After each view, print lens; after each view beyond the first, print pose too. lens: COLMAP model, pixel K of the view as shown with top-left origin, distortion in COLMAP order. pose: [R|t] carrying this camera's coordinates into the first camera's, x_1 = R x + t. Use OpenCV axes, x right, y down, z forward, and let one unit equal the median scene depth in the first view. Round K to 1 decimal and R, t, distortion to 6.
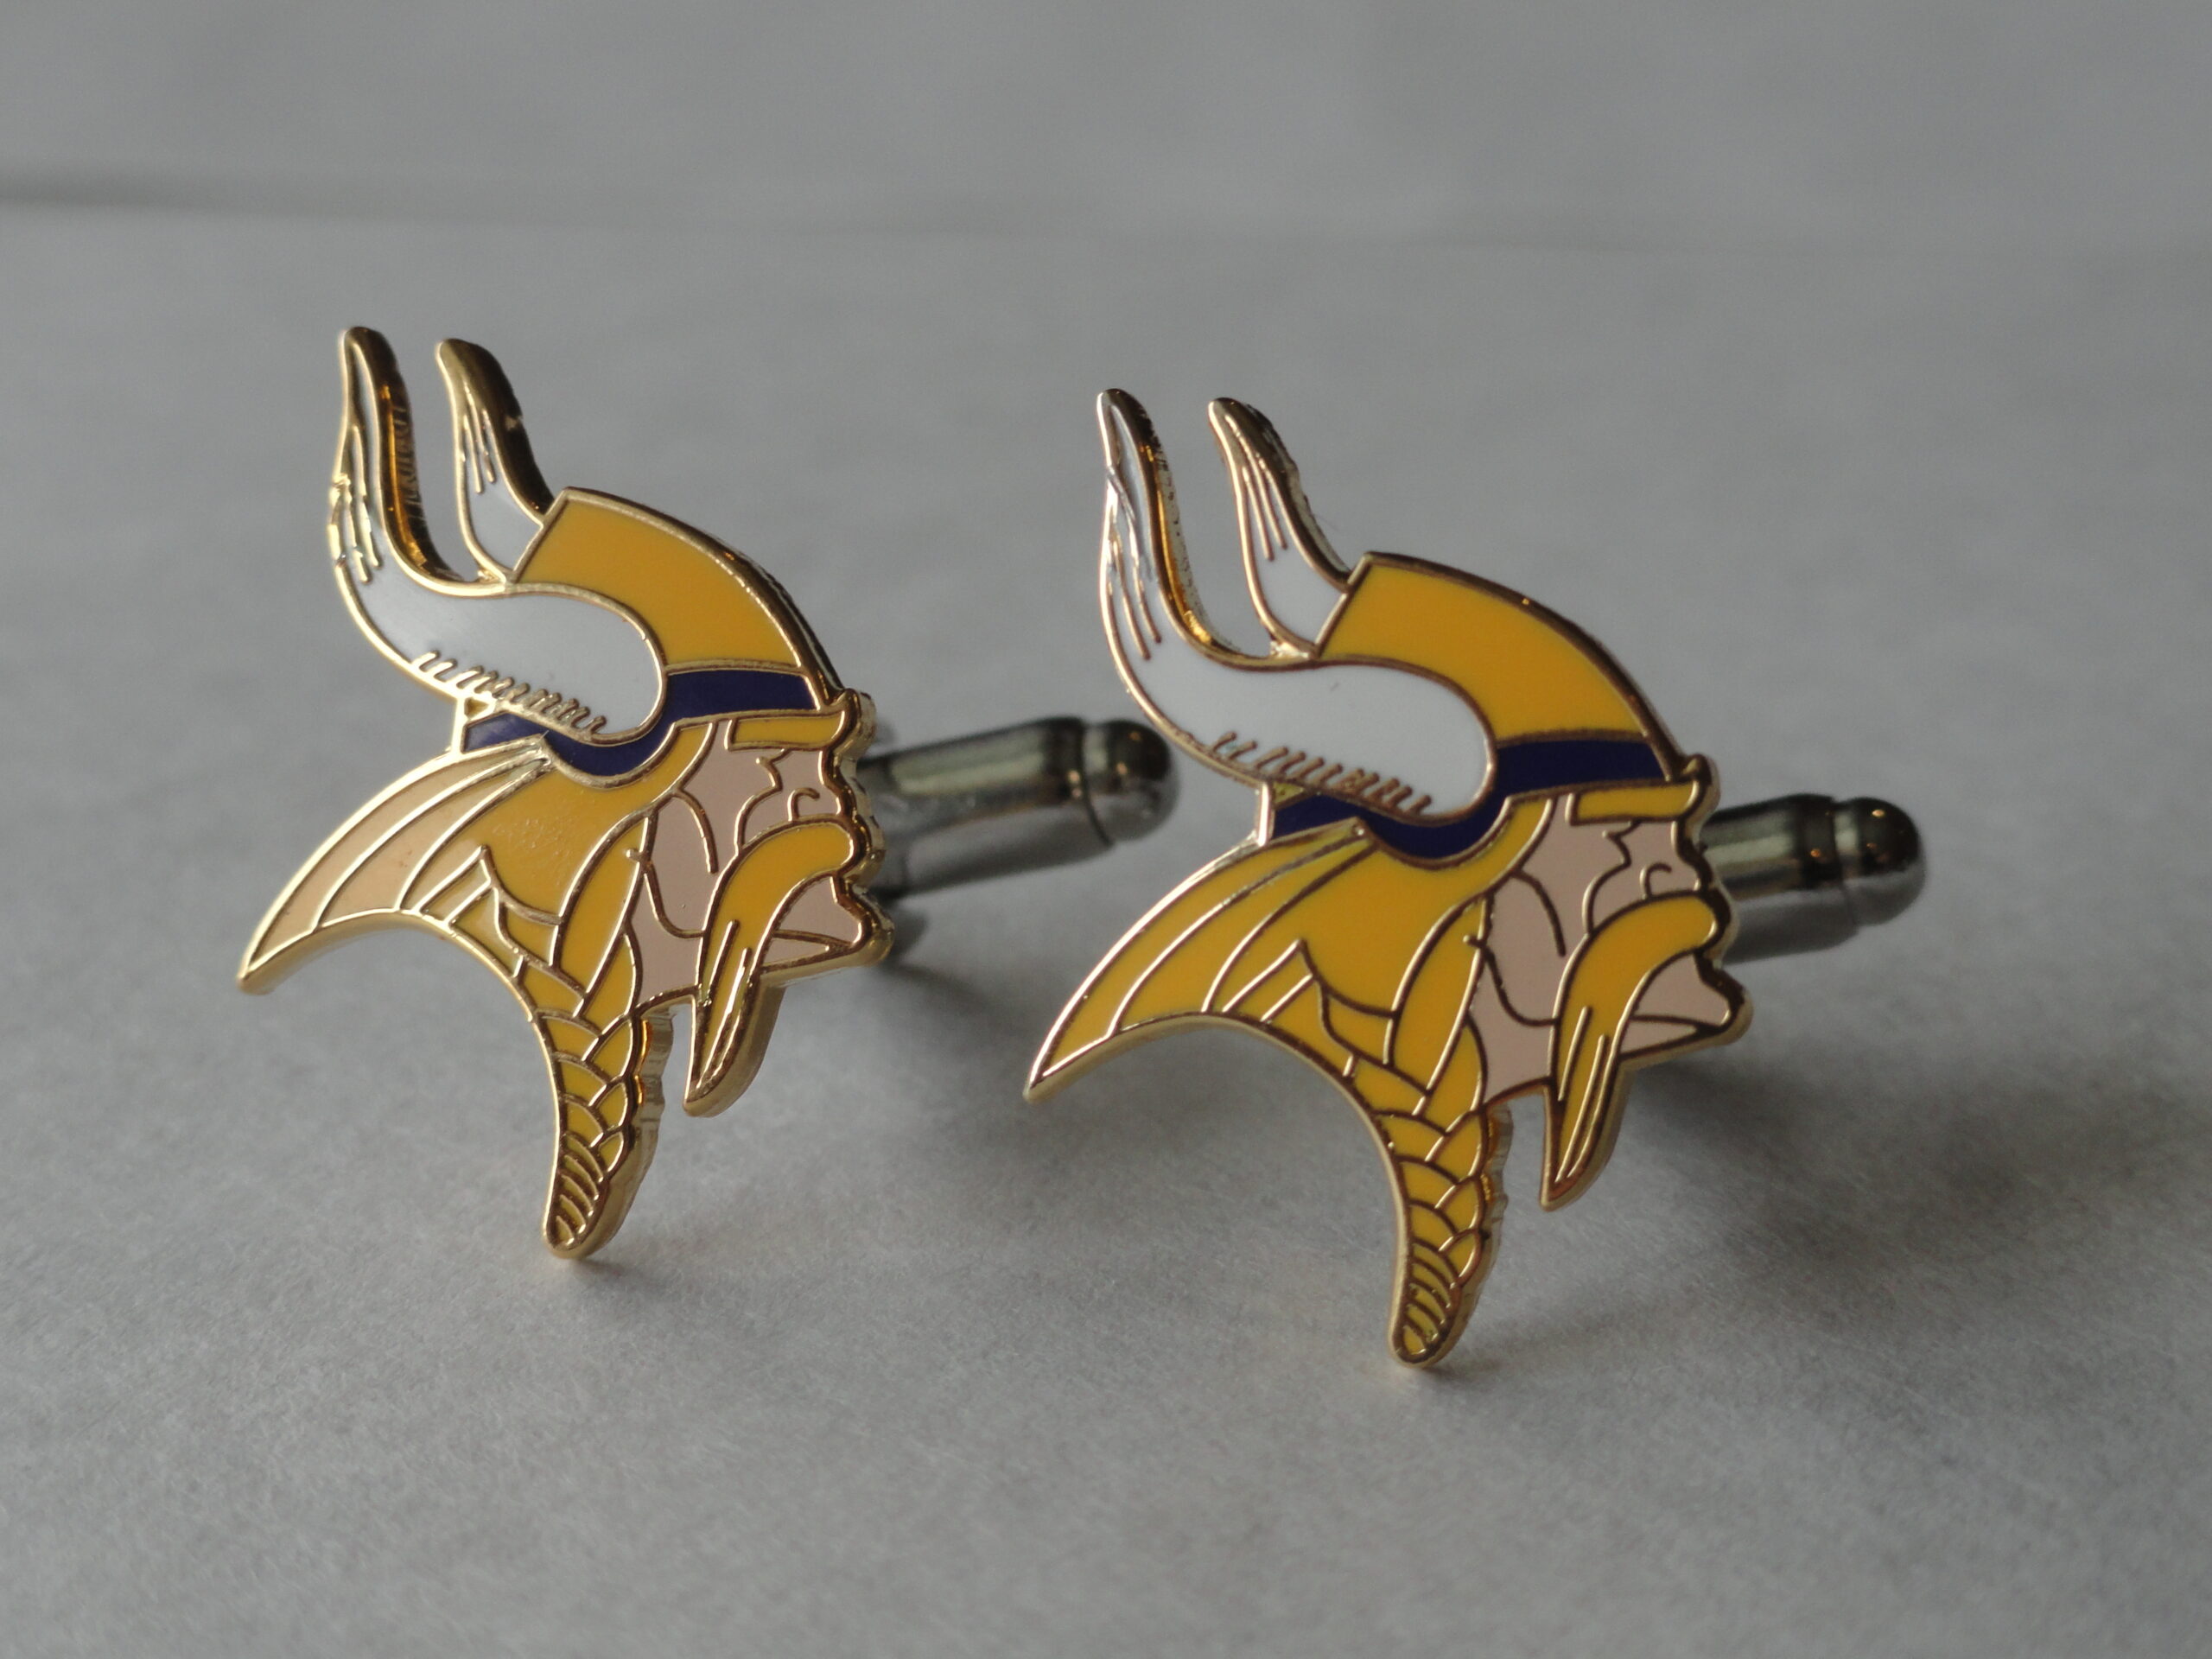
lens RADIAL K [[4465.7, 0, 1087.5], [0, 4465.7, 833.2], [0, 0, 1]] dist [-0.291864, 0.000000]
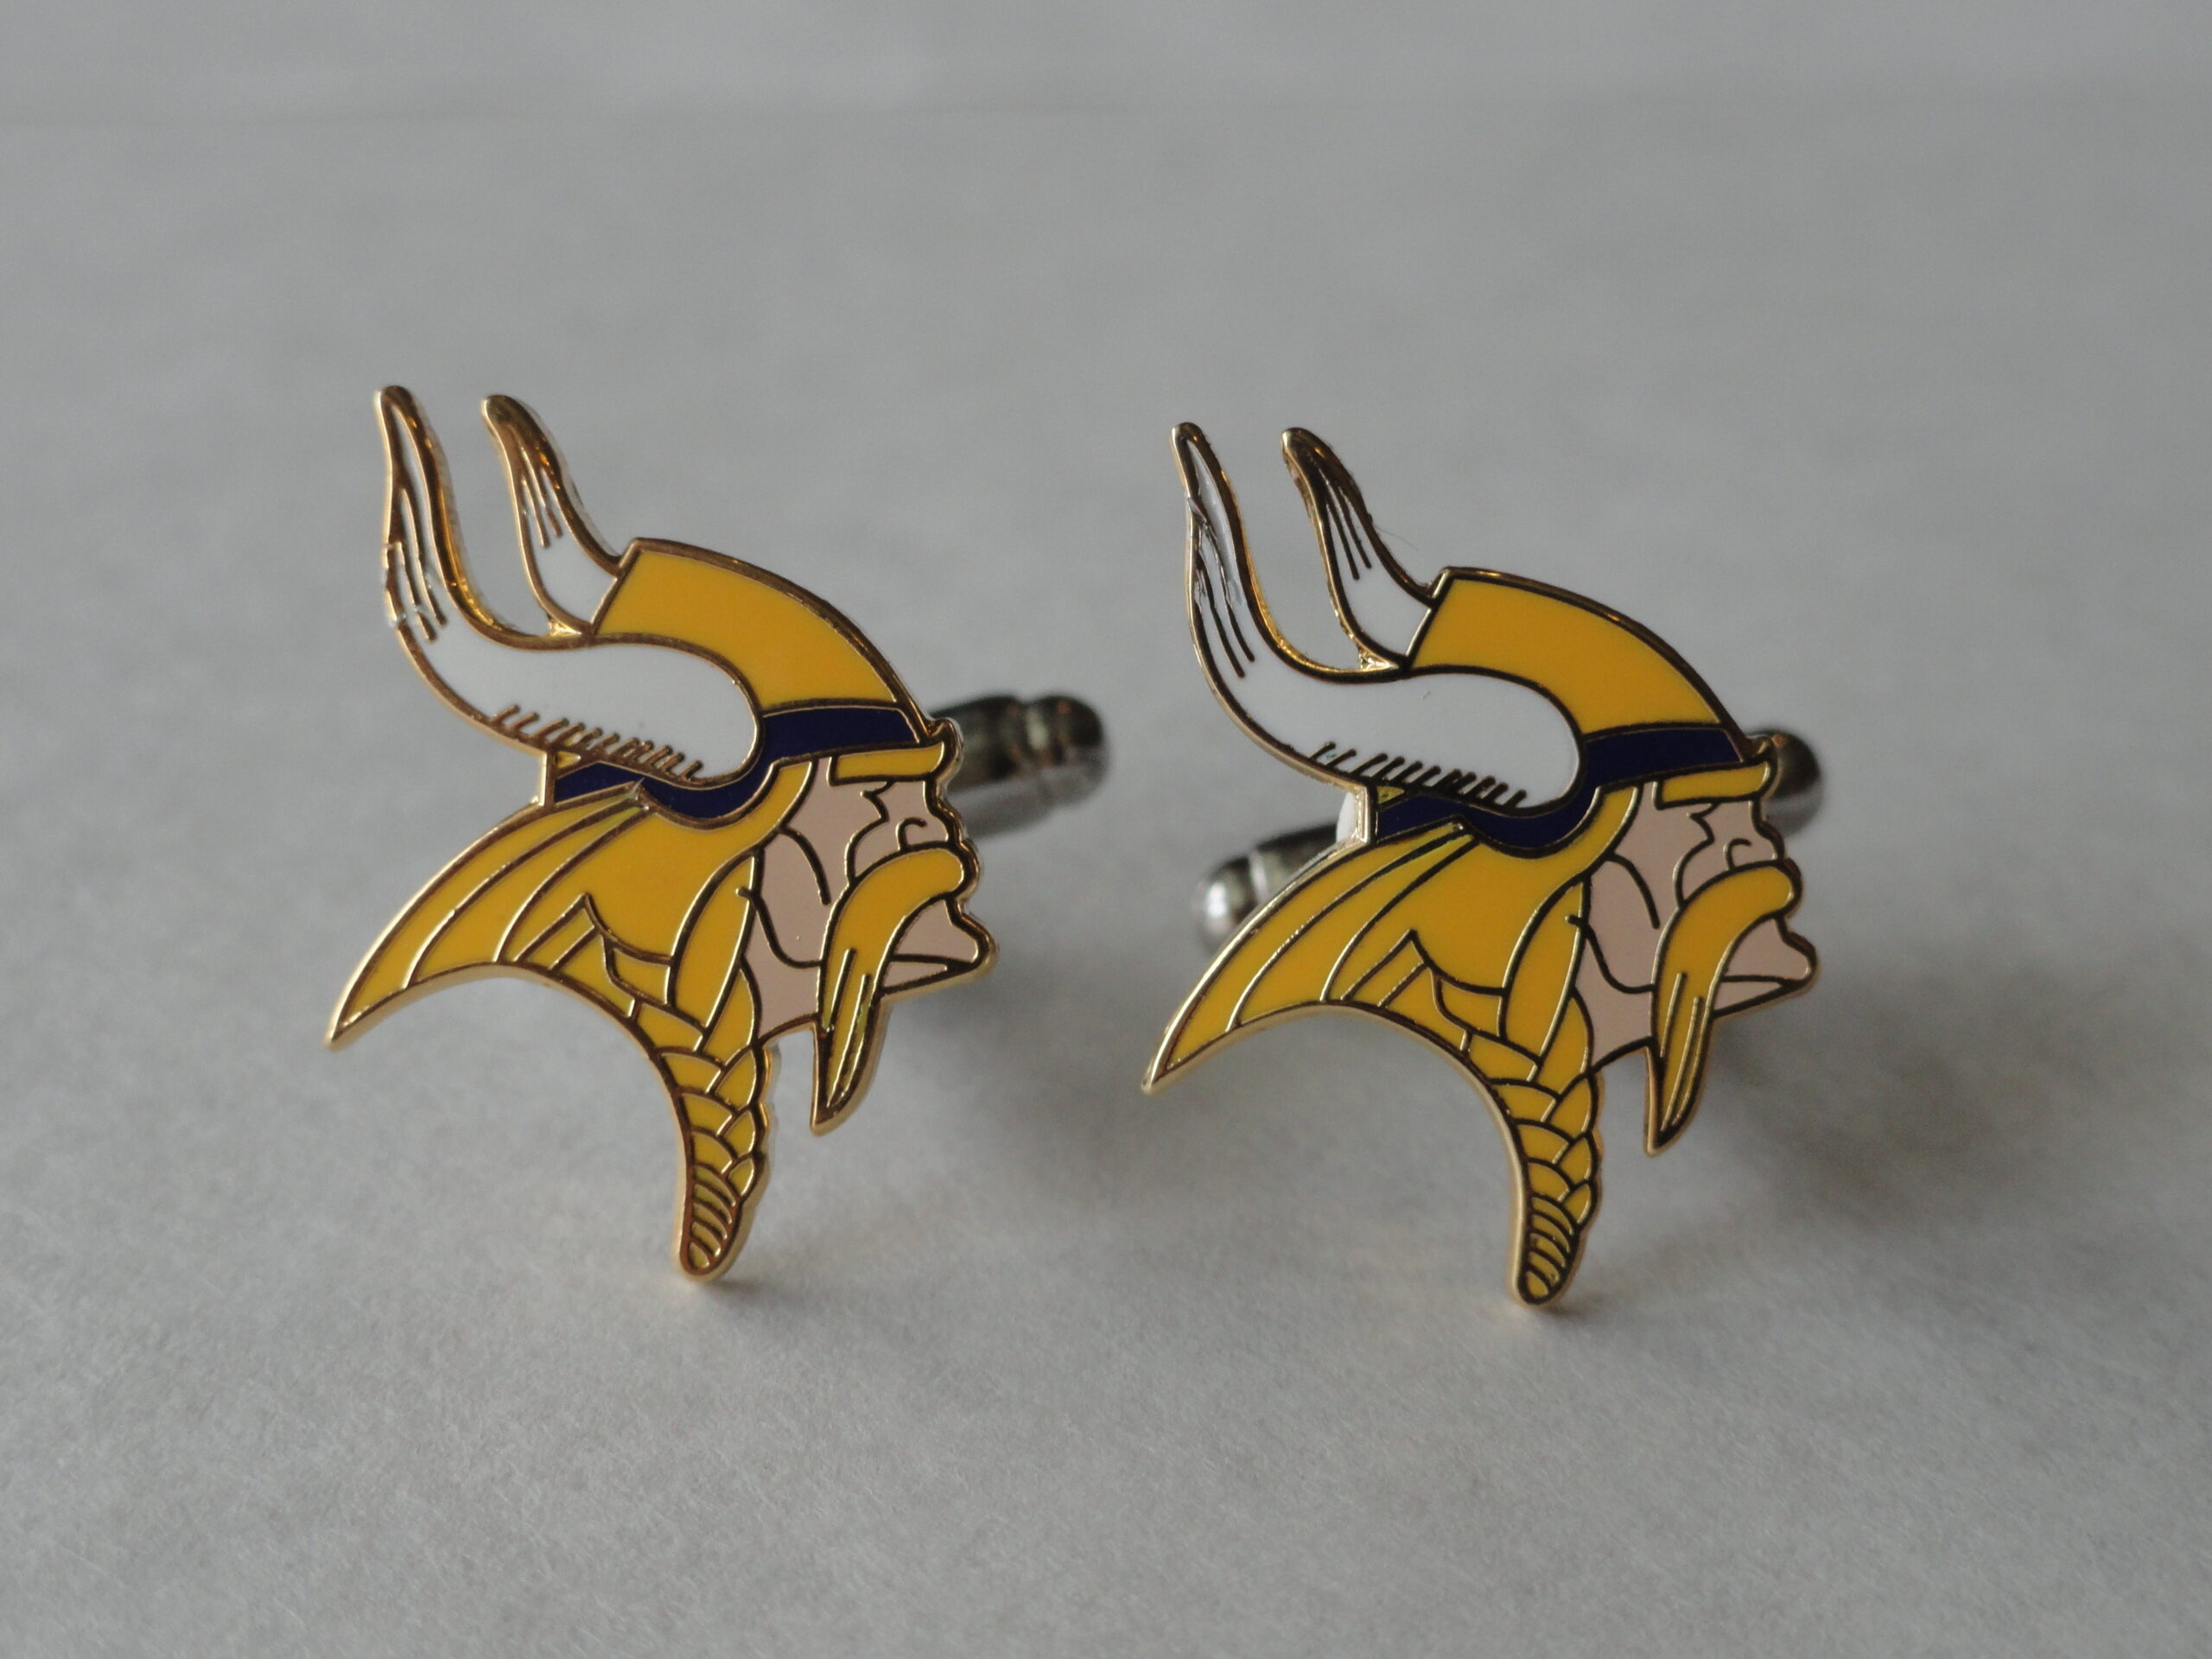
lens RADIAL K [[4465.7, 0, 1106.2], [0, 4465.7, 830.2], [0, 0, 1]] dist [-0.291864, 0.000000]
pose [[0.964559, -0.083269, 0.250384, -0.292588], [0.064100, 0.994421, 0.083775, -0.095566], [-0.255963, -0.064756, 0.964515, -0.023308]]
